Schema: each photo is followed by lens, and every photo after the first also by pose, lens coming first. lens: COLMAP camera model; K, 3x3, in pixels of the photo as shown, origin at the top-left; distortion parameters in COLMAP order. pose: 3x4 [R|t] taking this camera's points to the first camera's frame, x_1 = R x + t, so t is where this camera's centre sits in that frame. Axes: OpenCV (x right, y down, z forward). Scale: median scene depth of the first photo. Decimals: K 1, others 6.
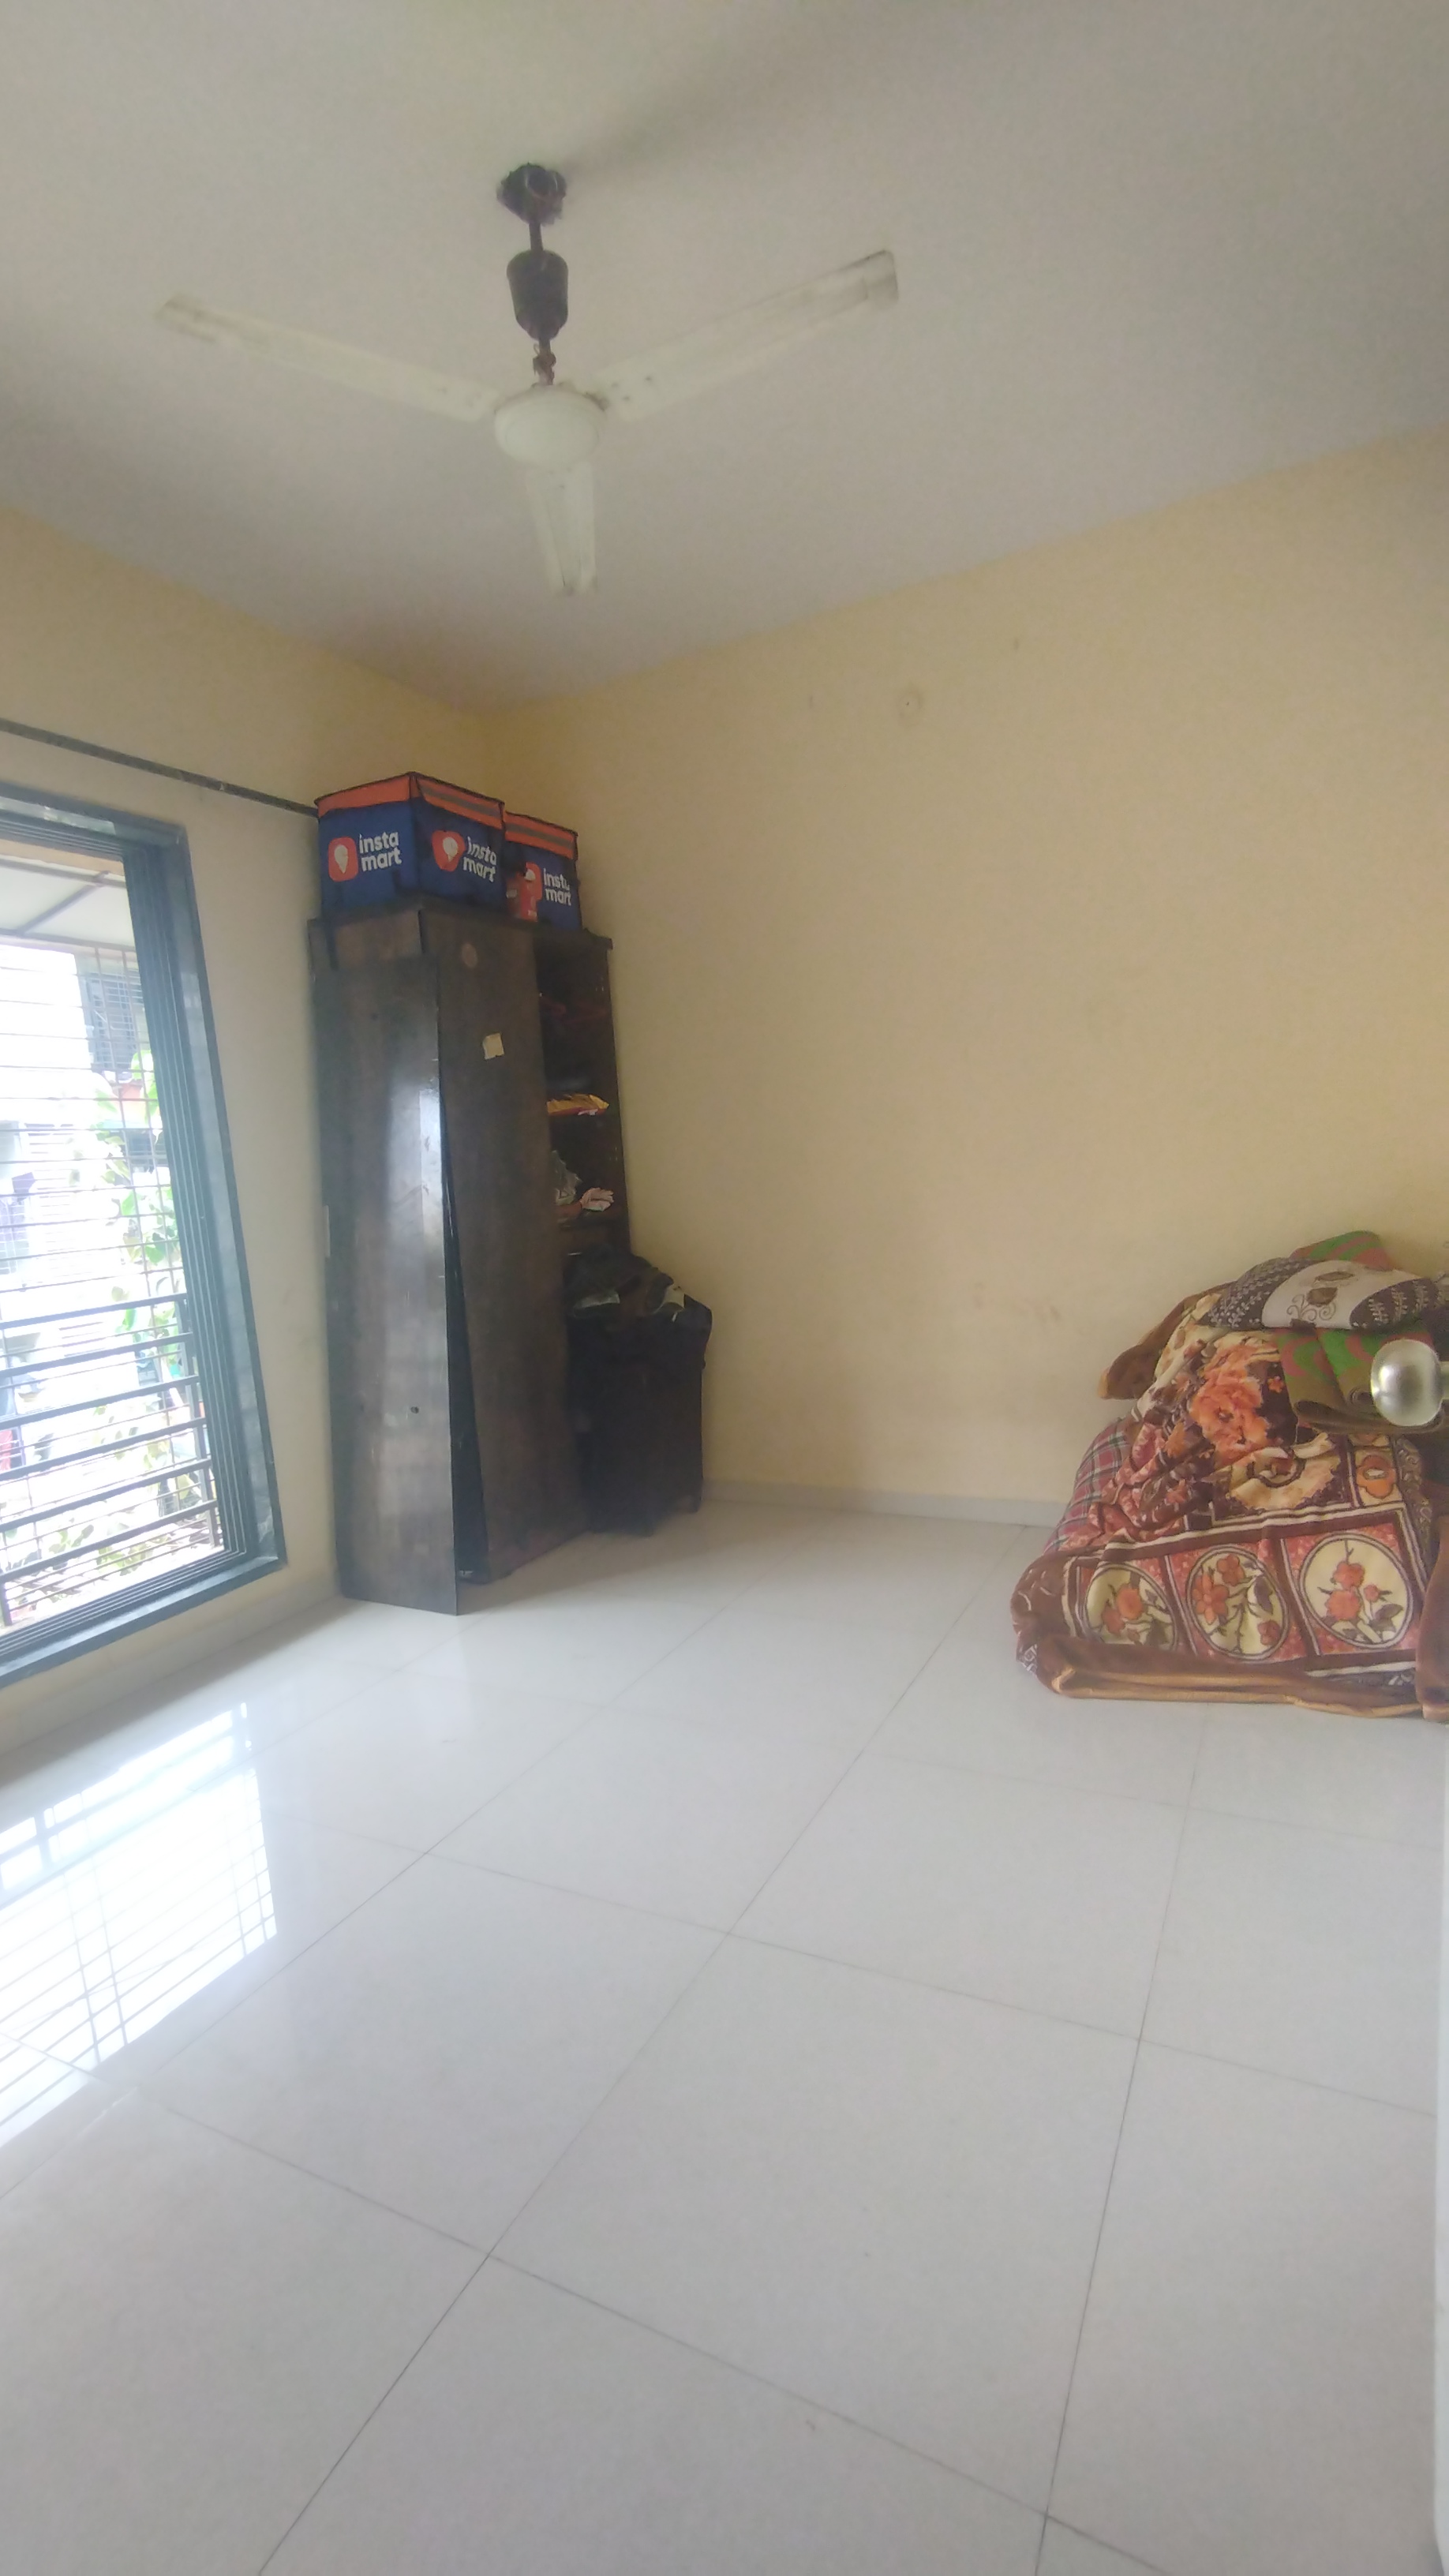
lens RADIAL K [[972.2, 0, 724.5], [0, 972.2, 1288.0], [0, 0, 1]] dist [-0.001681, 0.000143]
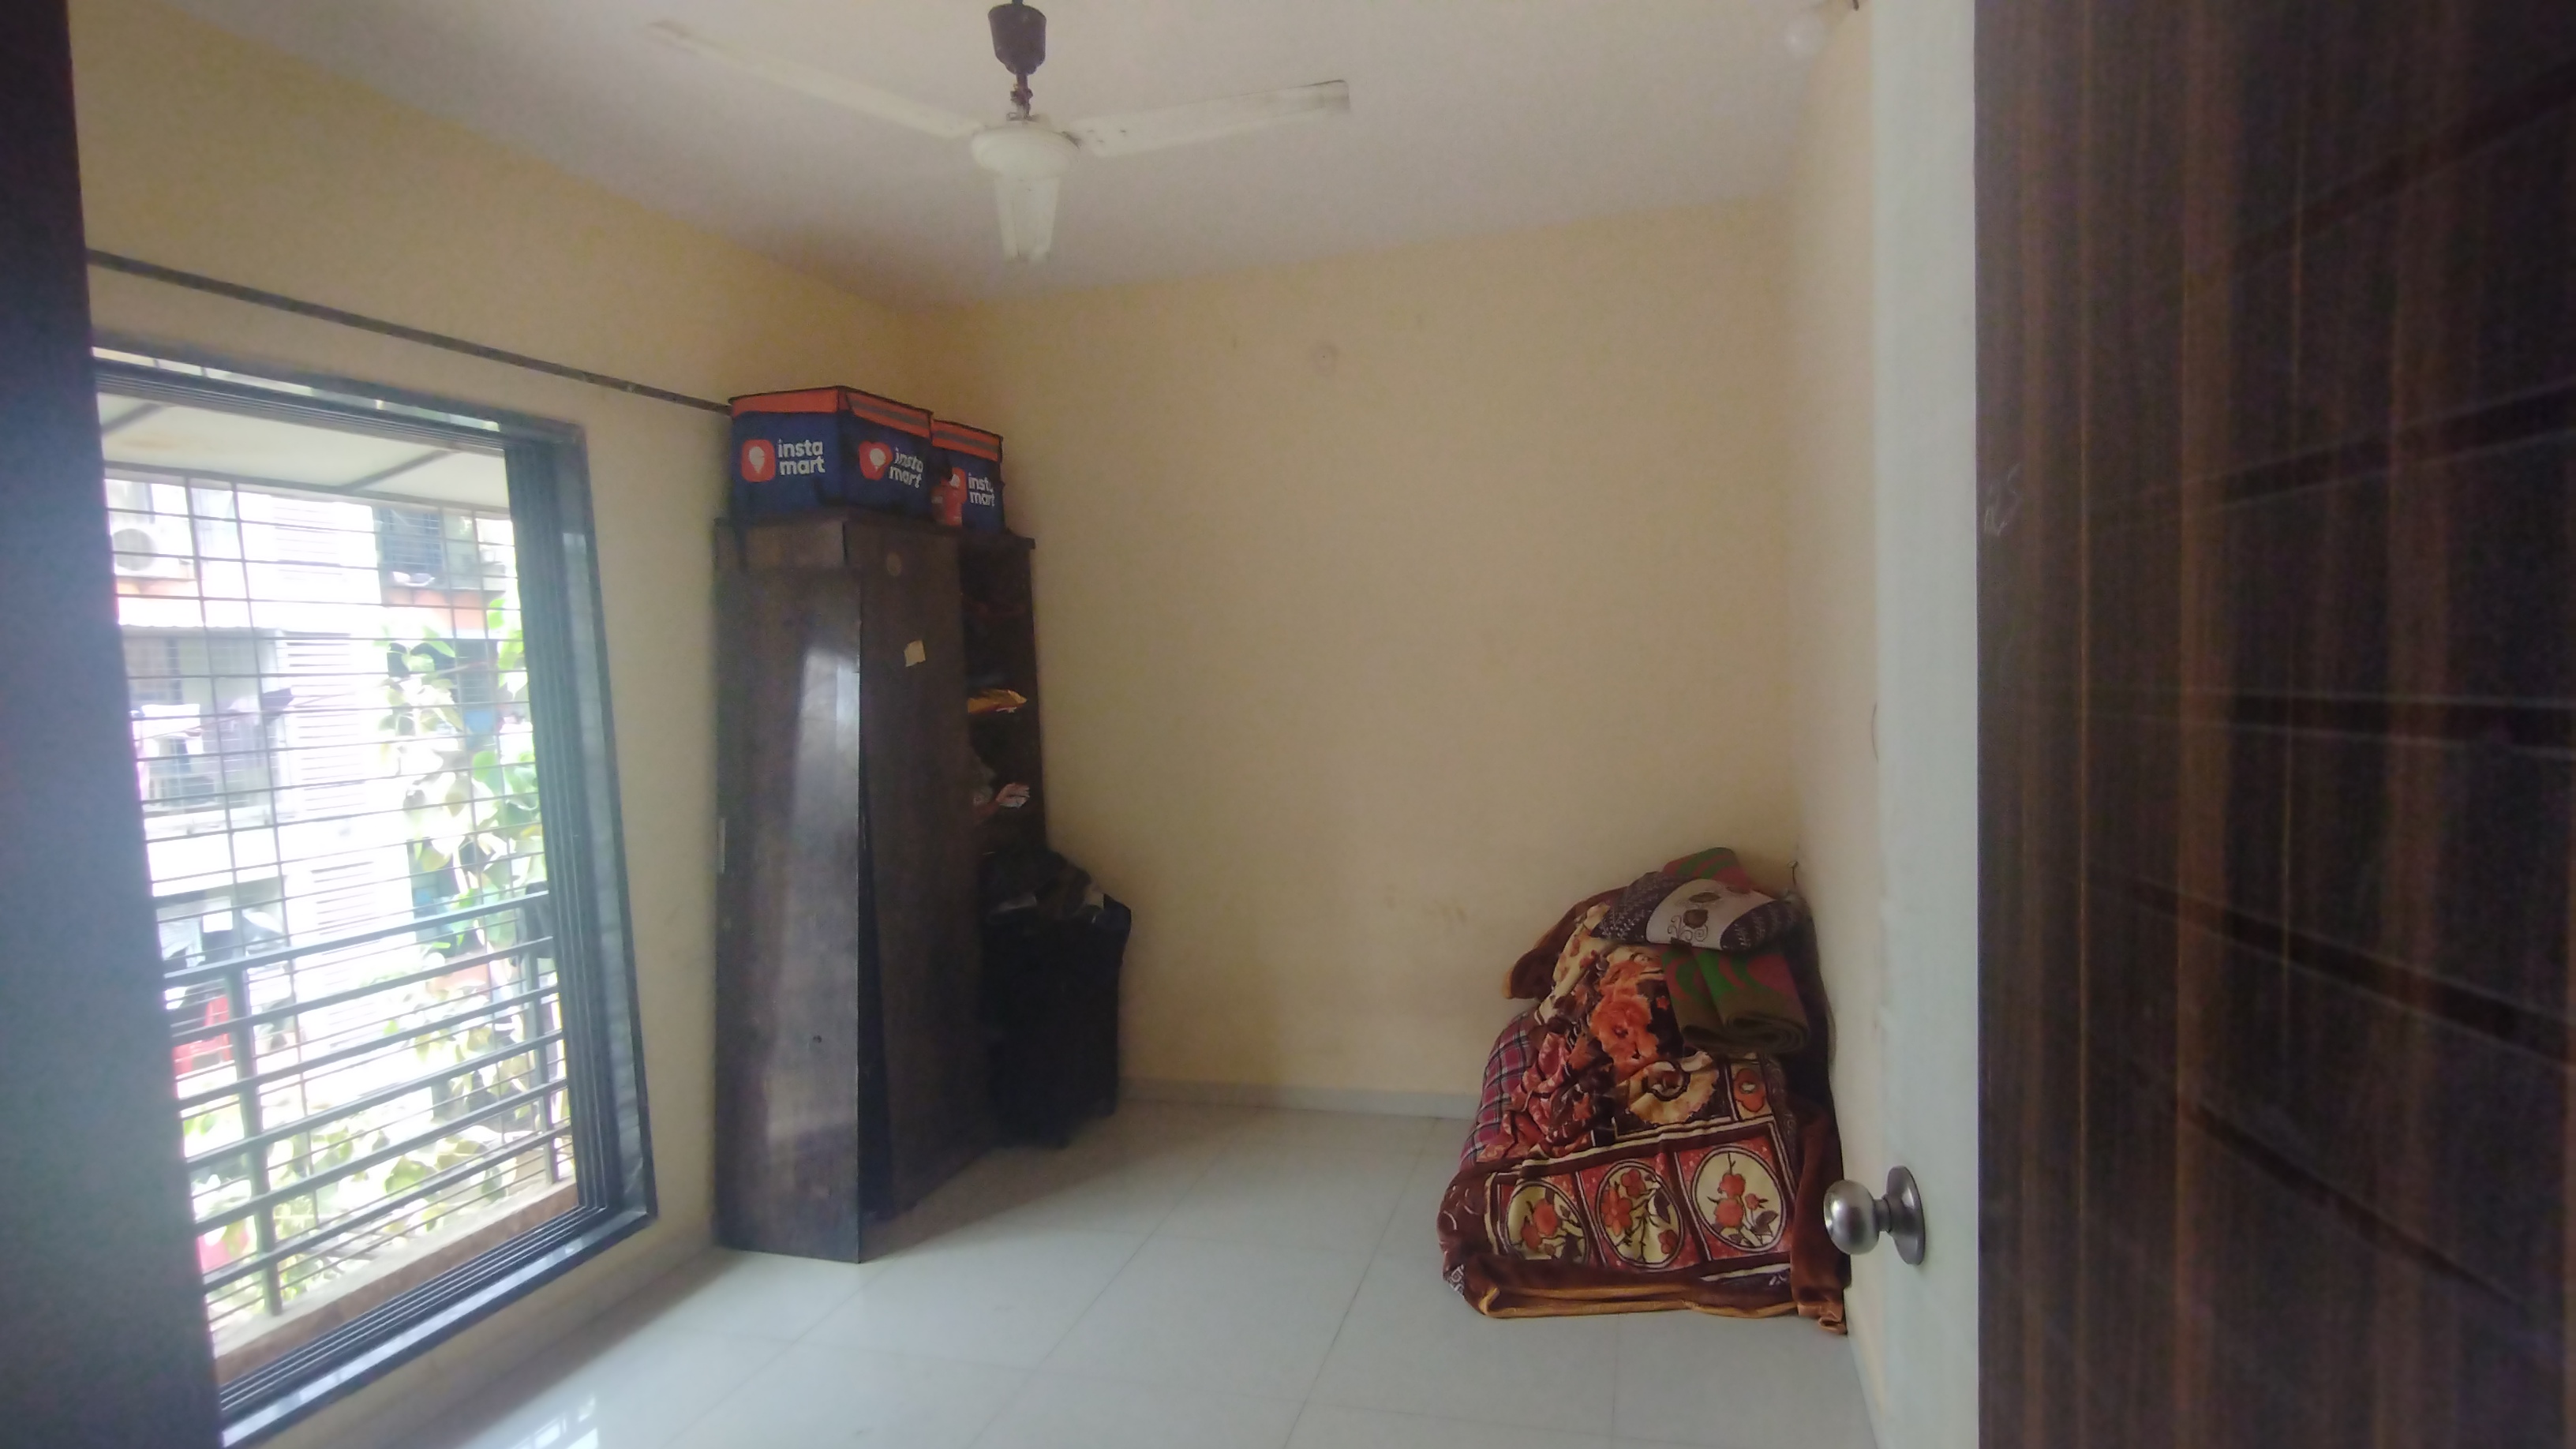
lens RADIAL K [[972.2, 0, 1288.0], [0, 972.2, 724.5], [0, 0, 1]] dist [0.001489, 0.000143]
pose [[0.982651, 0.012363, 0.185052, -0.060567], [0.003662, 0.996288, -0.086008, -0.114908], [-0.185428, 0.085194, 0.978958, -0.037613]]
